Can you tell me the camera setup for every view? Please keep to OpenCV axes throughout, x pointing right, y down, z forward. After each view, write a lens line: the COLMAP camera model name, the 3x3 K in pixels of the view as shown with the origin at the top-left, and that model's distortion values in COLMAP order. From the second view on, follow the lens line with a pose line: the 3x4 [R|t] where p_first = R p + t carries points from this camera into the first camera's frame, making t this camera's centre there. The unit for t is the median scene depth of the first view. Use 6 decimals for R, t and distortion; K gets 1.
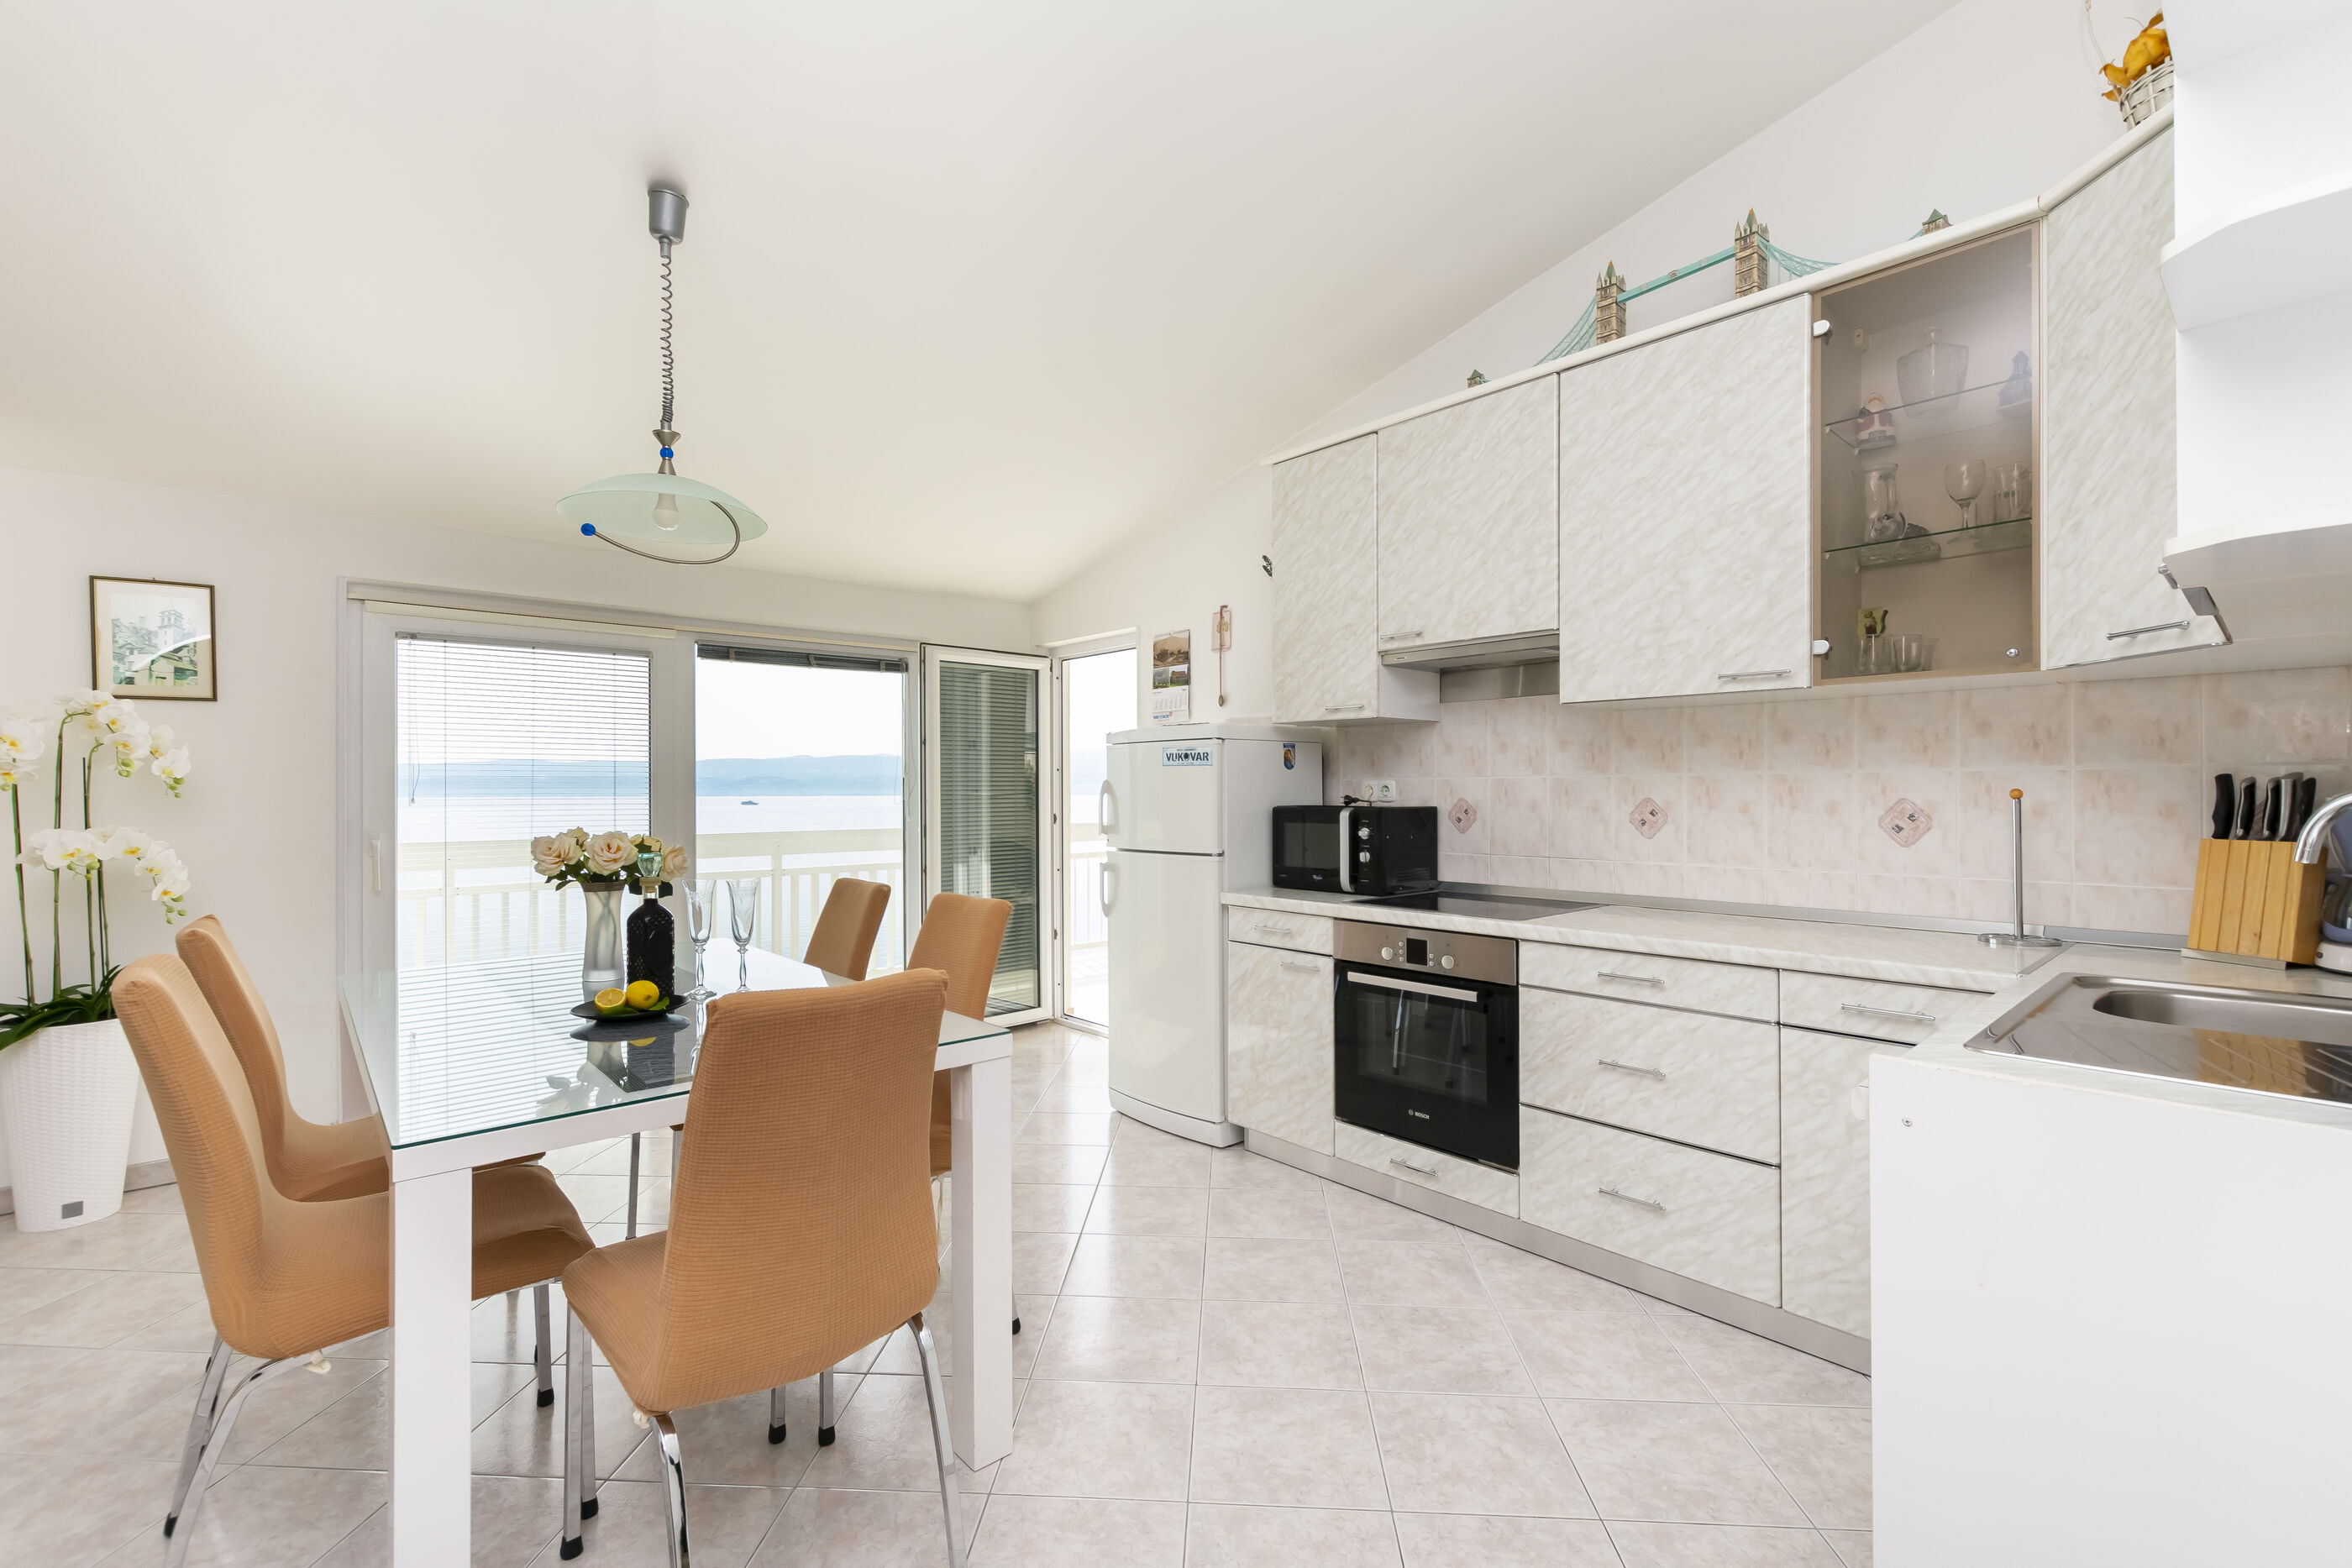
lens RADIAL K [[1041.1, 0, 1138.0], [0, 1041.1, 788.6], [0, 0, 1]] dist [0.002709, -0.000278]
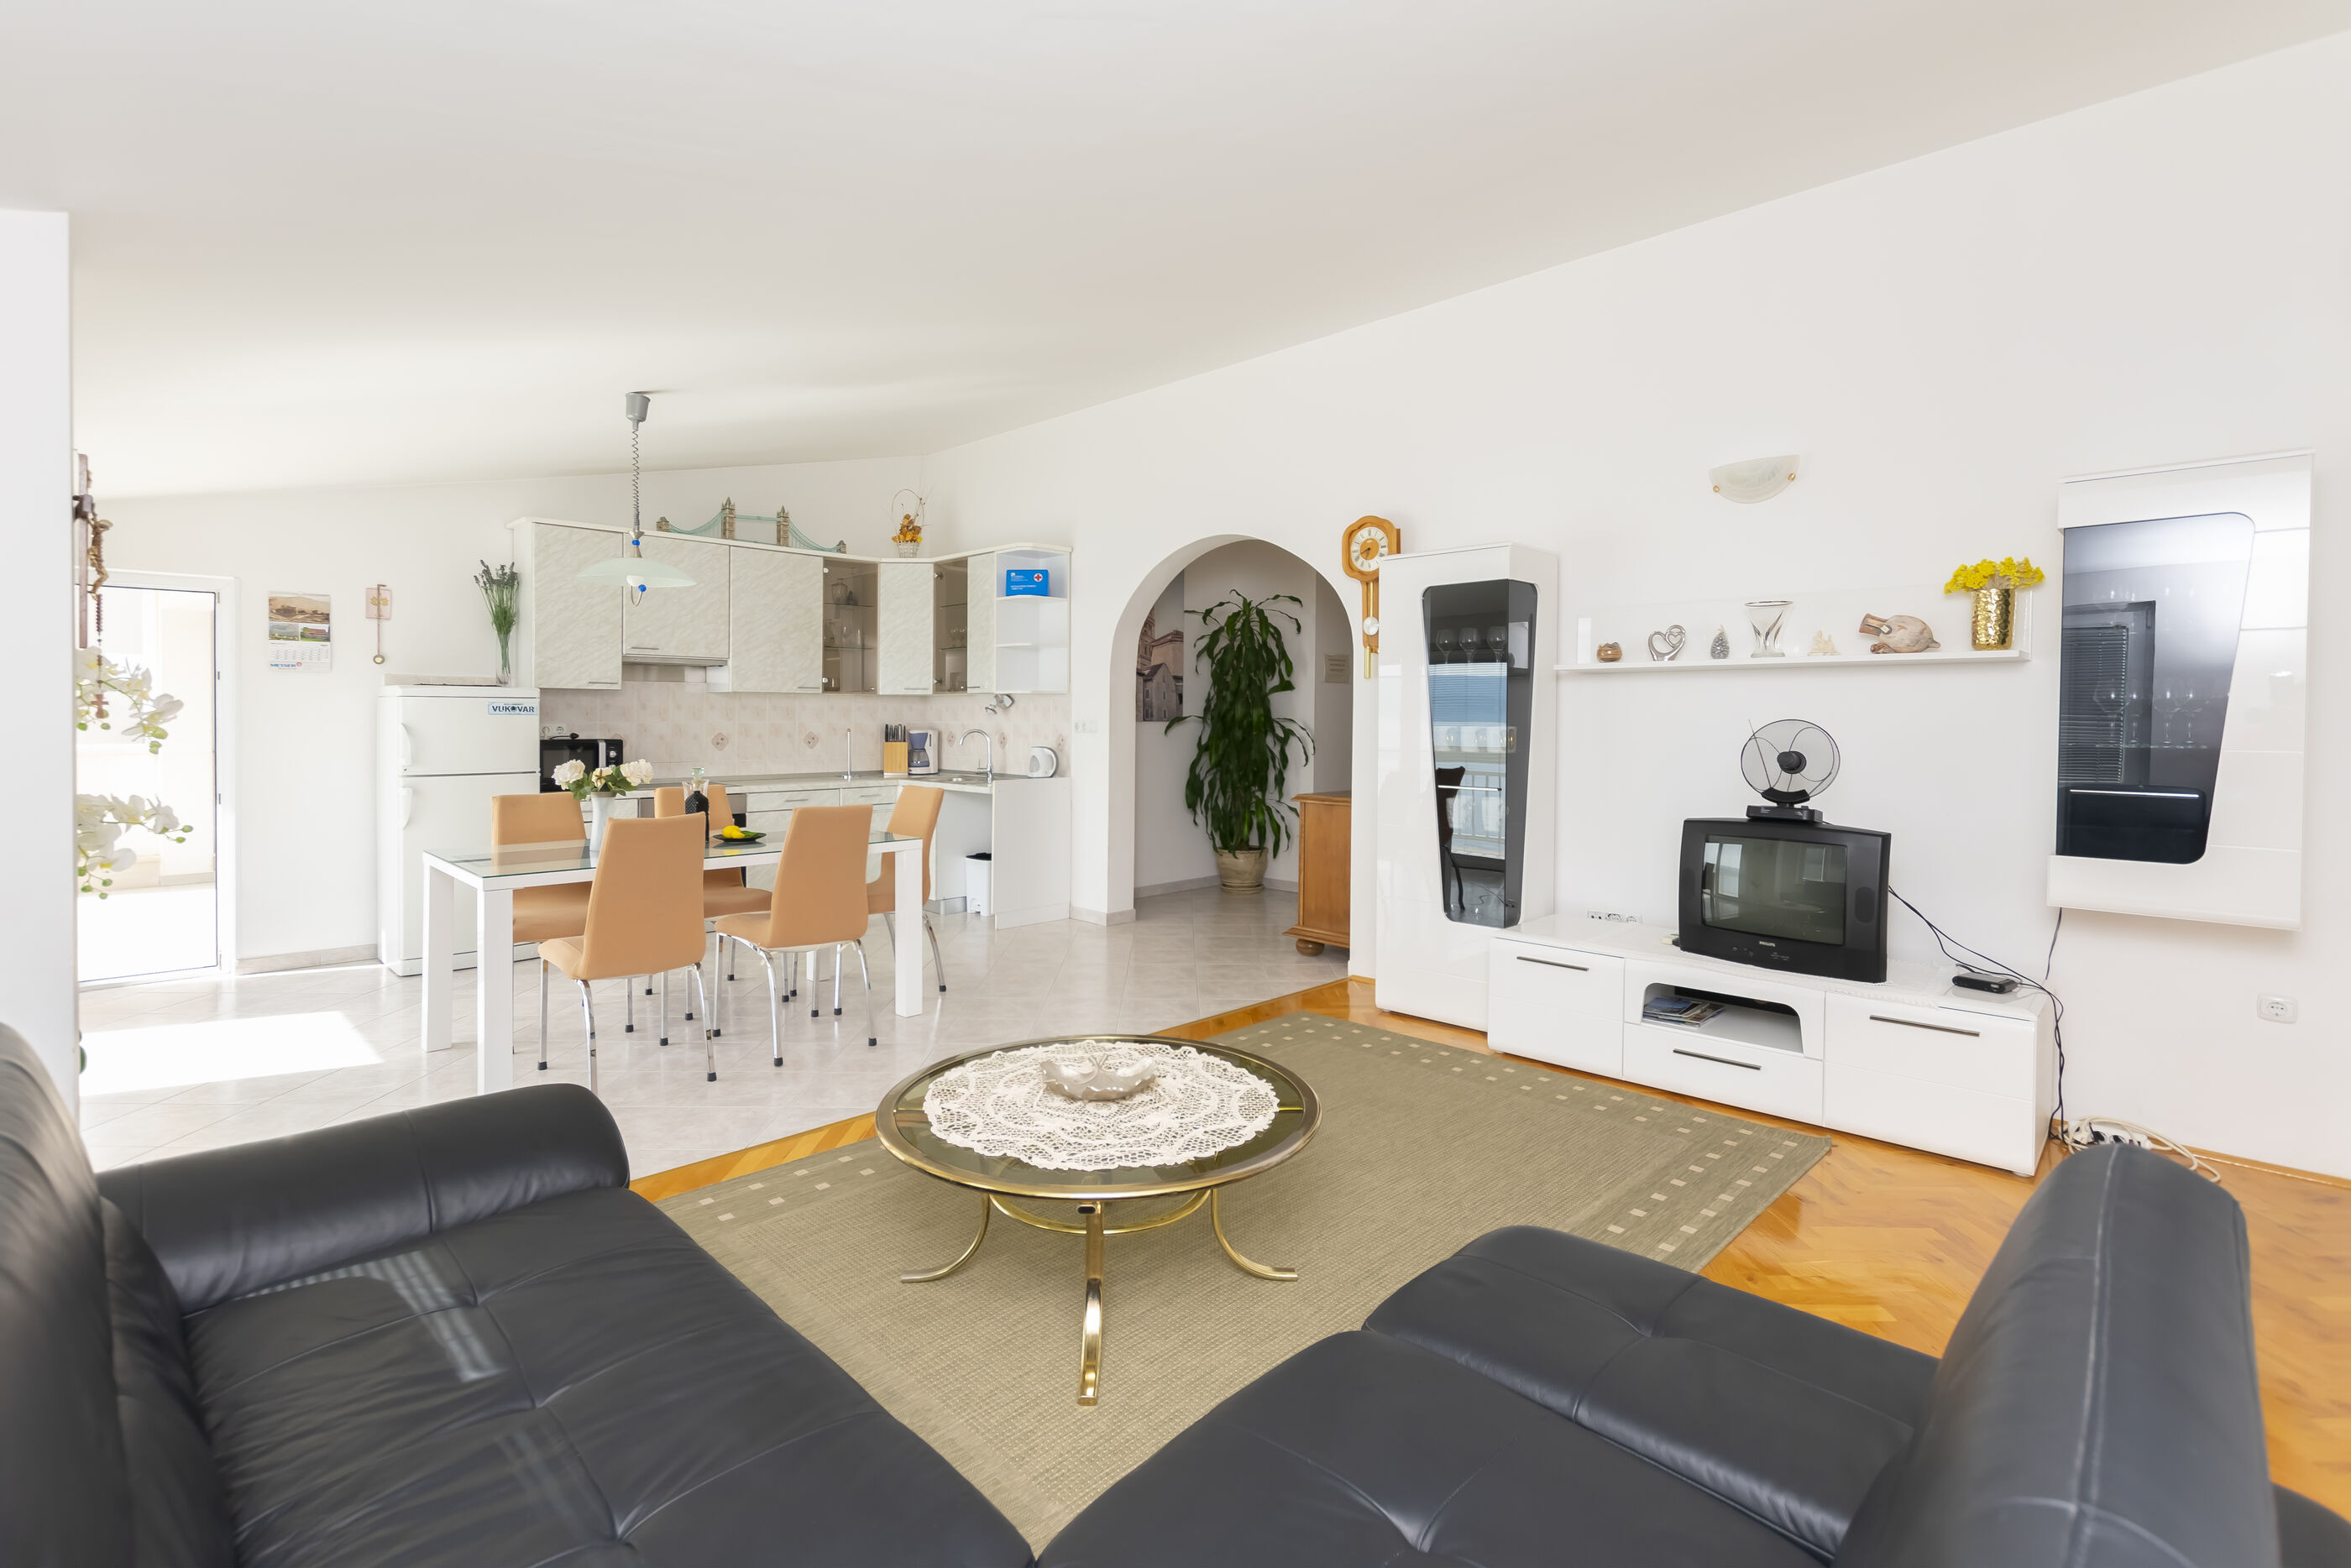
lens RADIAL K [[1064.2, 0, 1196.8], [0, 1064.2, 724.0], [0, 0, 1]] dist [0.011391, -0.000126]
pose [[-0.095533, -0.004425, 0.995416, -2.086679], [-0.005991, 0.999975, 0.003870, -0.027311], [-0.995408, -0.005594, -0.095557, 0.216275]]
